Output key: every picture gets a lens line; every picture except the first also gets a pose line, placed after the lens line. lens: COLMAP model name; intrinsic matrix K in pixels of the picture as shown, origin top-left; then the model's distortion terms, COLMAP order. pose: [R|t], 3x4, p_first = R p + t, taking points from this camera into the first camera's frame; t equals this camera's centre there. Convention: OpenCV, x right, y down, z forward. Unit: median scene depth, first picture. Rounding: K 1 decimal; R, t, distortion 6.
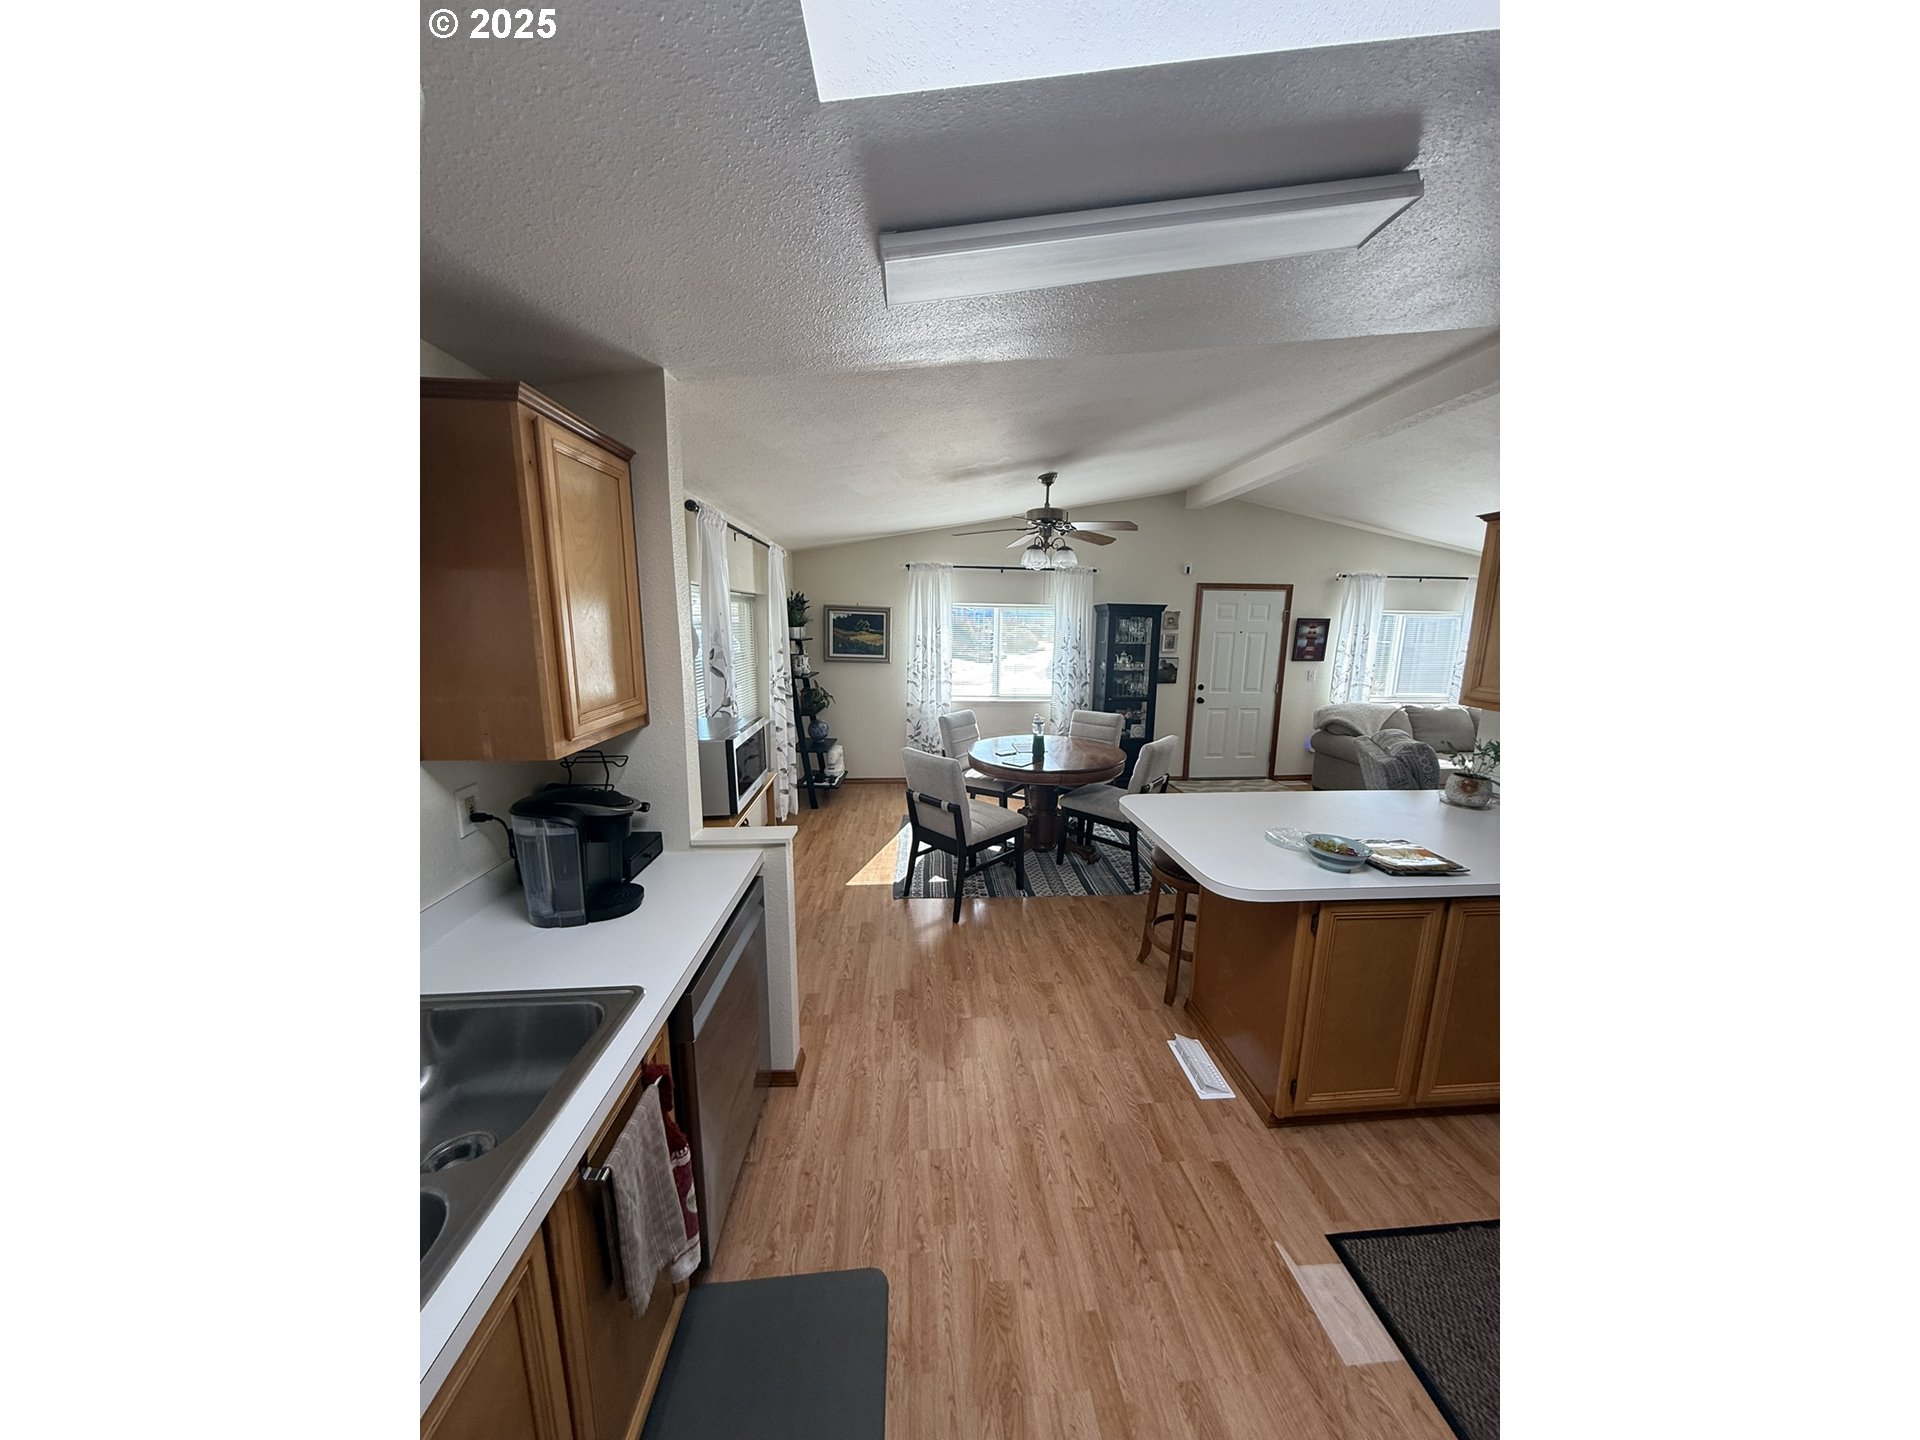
lens RADIAL K [[575.5, 0, 959.9], [0, 575.5, 714.1], [0, 0, 1]] dist [-0.001949, -0.000027]
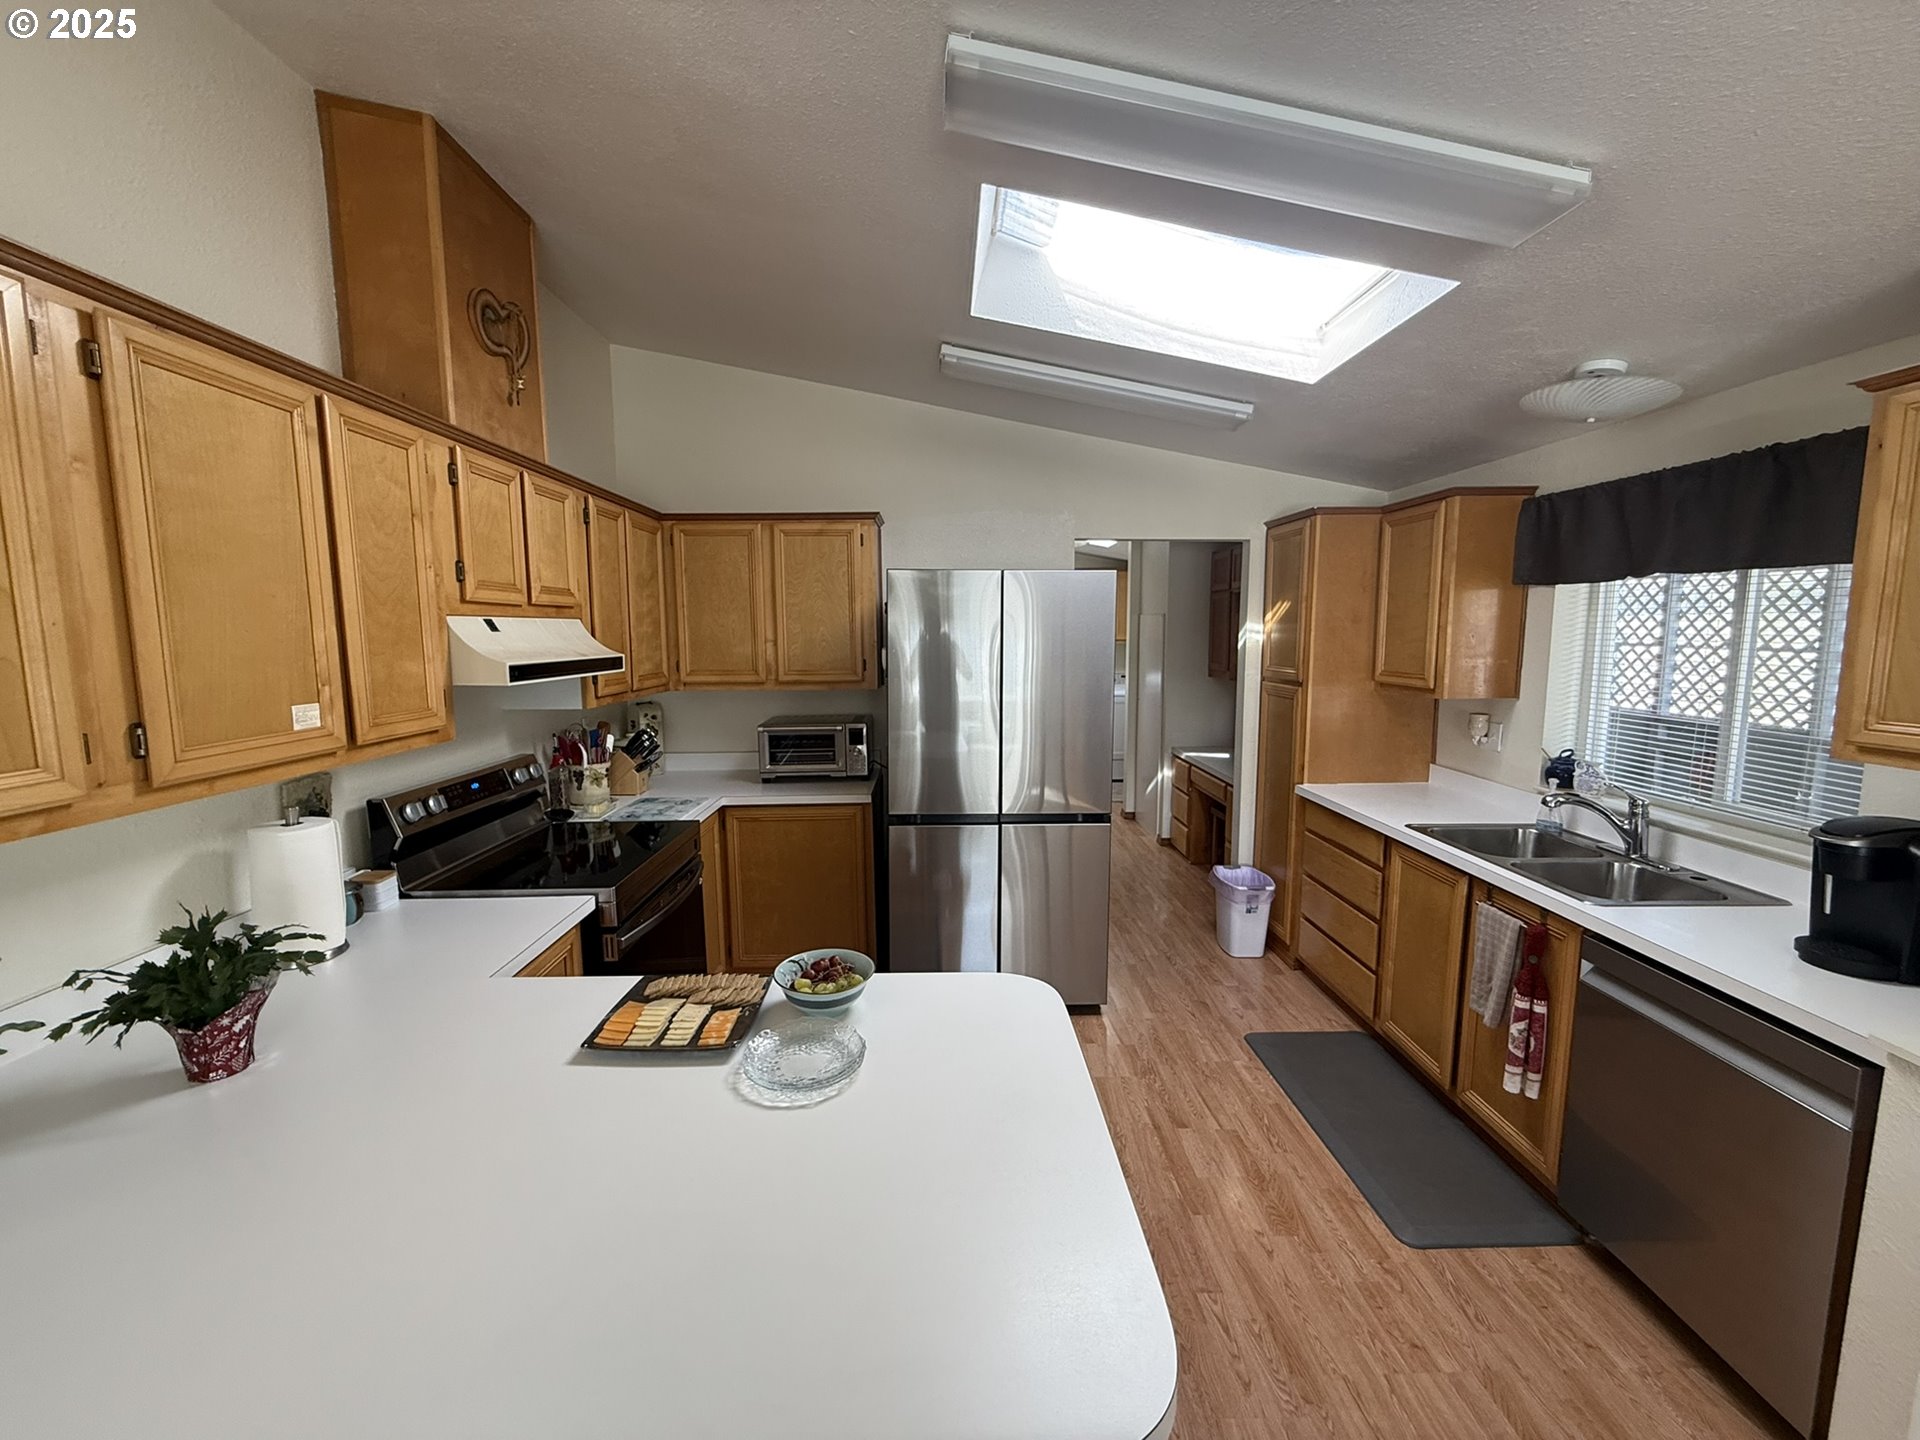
lens RADIAL K [[764.8, 0, 953.5], [0, 764.8, 718.8], [0, 0, 1]] dist [-0.001124, 0.000512]
pose [[-0.997583, -0.023493, 0.065398, 0.678443], [-0.004247, 0.959970, 0.280069, -0.339927], [-0.069360, 0.279114, -0.957750, 2.359119]]
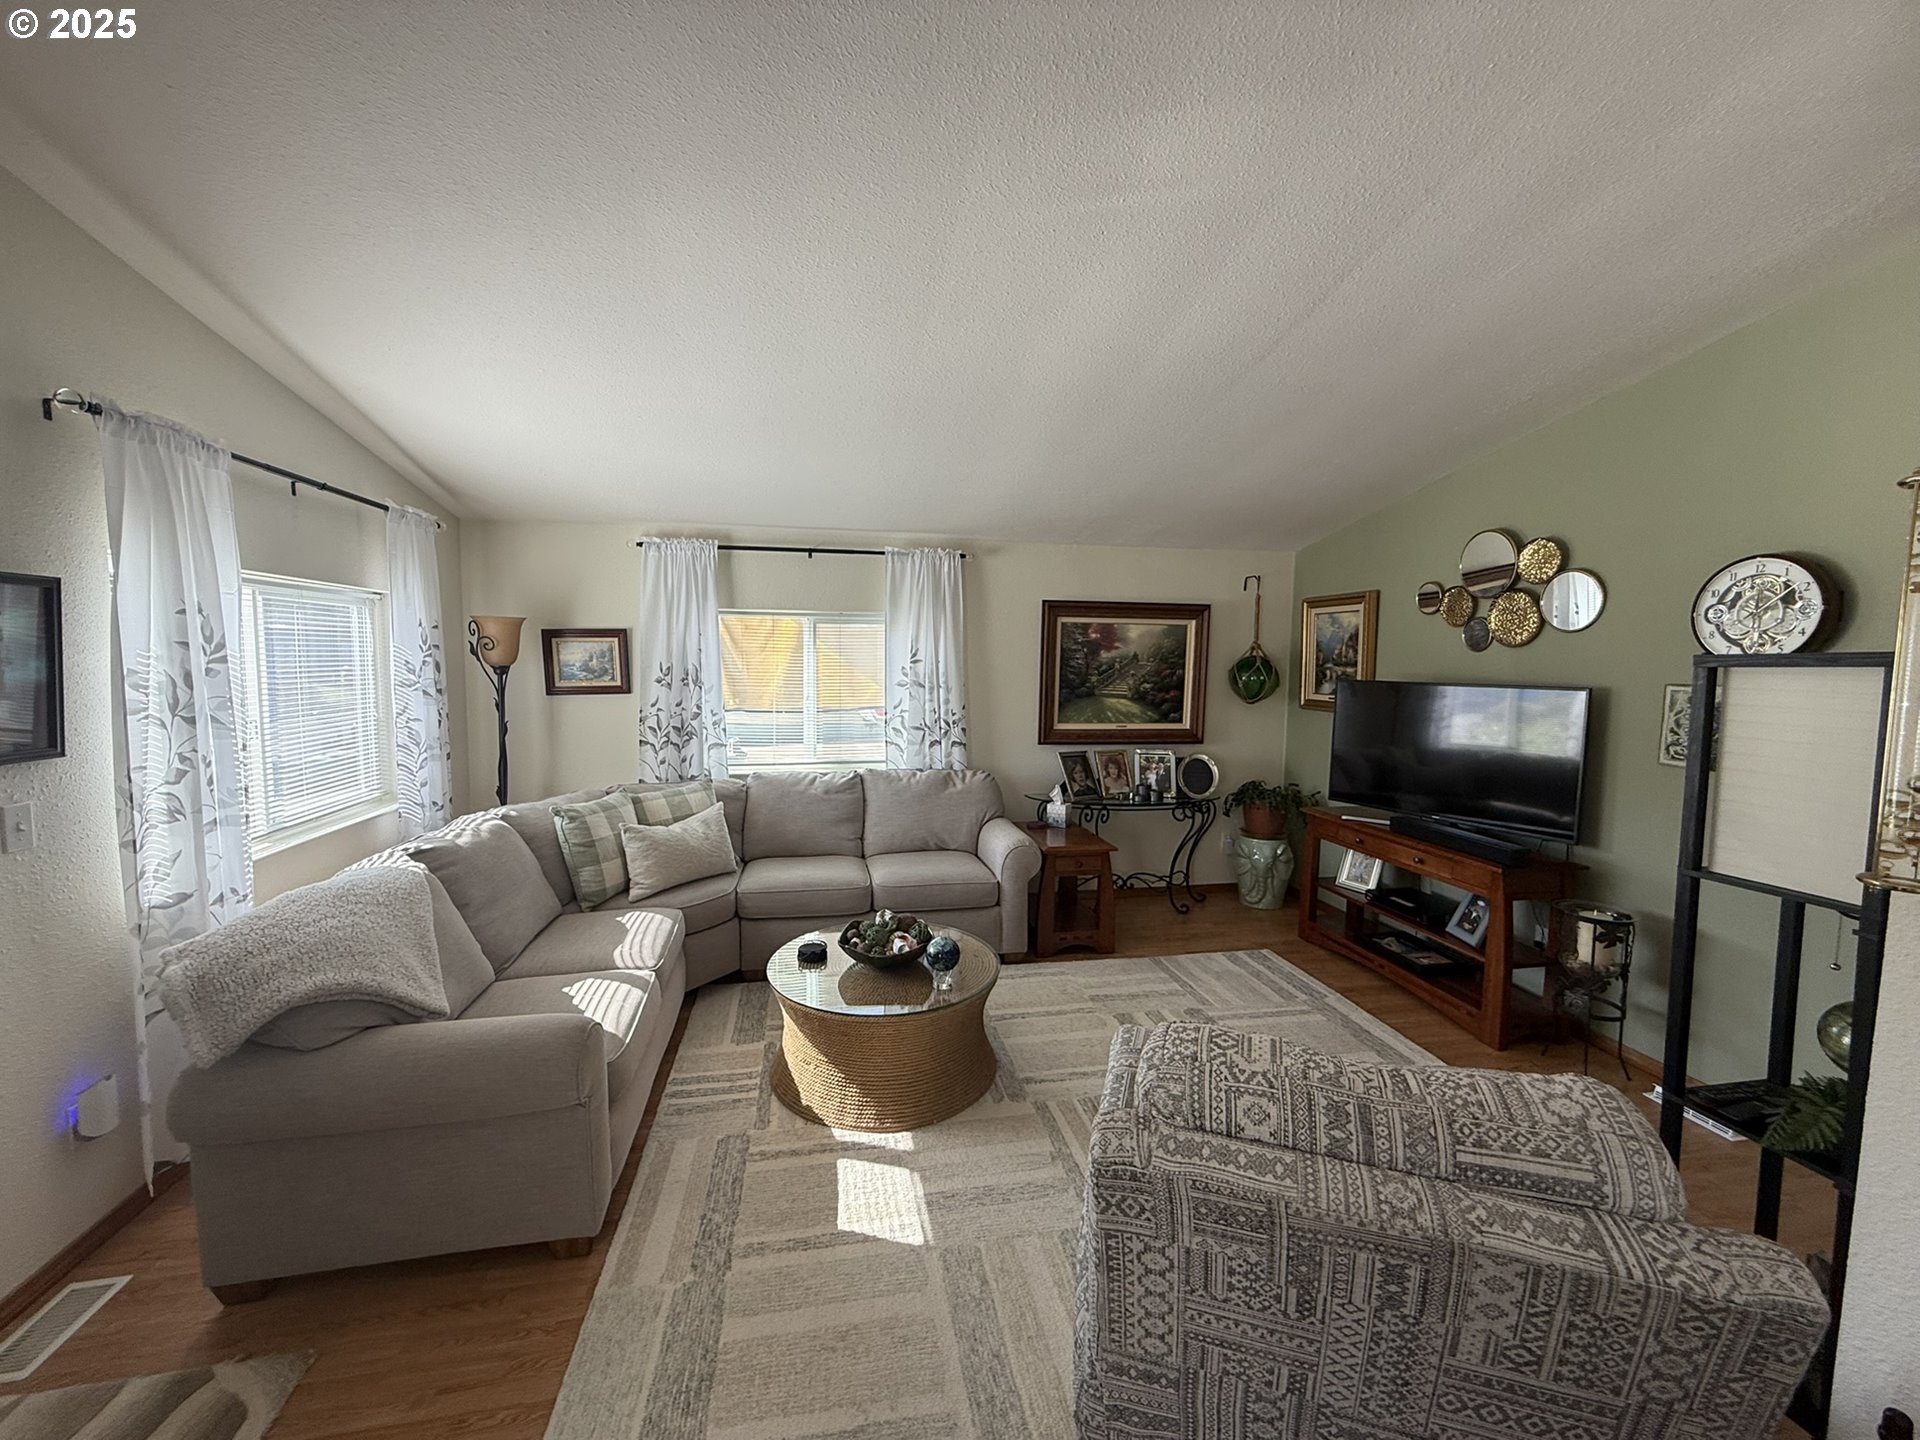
lens RADIAL K [[764.8, 0, 956.9], [0, 764.8, 717.9], [0, 0, 1]] dist [-0.001124, 0.000512]
pose [[-0.103216, -0.097306, 0.989888, 1.328444], [0.149197, 0.982429, 0.112130, -0.411709], [-0.983406, 0.159262, -0.086884, 3.094338]]
